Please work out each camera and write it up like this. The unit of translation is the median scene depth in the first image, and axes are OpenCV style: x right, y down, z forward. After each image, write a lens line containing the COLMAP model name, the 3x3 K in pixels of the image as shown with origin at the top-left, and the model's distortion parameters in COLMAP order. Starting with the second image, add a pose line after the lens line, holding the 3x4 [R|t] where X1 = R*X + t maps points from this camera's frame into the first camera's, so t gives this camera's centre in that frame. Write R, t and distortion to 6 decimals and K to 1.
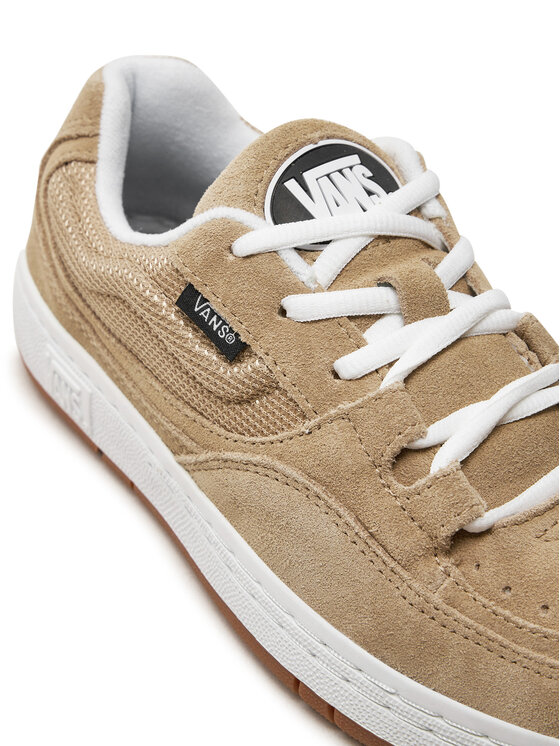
lens RADIAL K [[1646.9, 0, 280.3], [0, 1646.9, 372.7], [0, 0, 1]] dist [-0.061075, 0.000000]
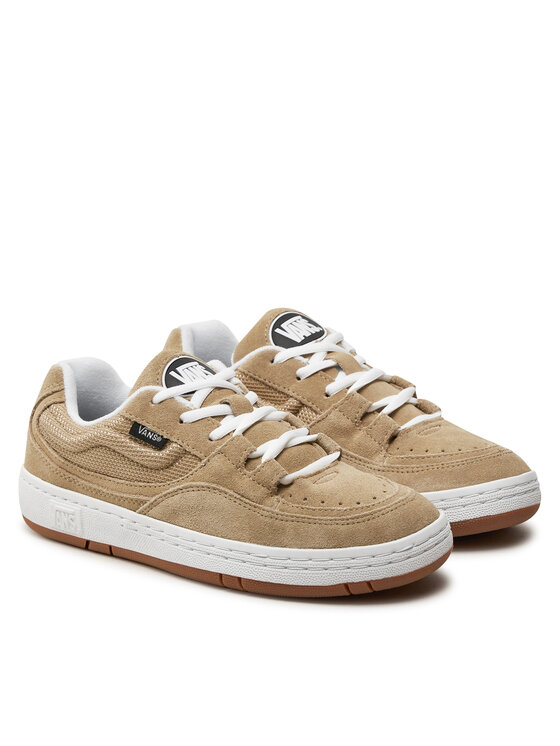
lens RADIAL K [[2750.9, 0, 280.1], [0, 2750.9, 373.0], [0, 0, 1]] dist [-0.205908, 0.000000]
pose [[0.964690, -0.126009, 0.231290, -0.722338], [0.209117, 0.900317, -0.381706, 1.353525], [-0.160136, 0.416595, 0.894877, -2.381180]]
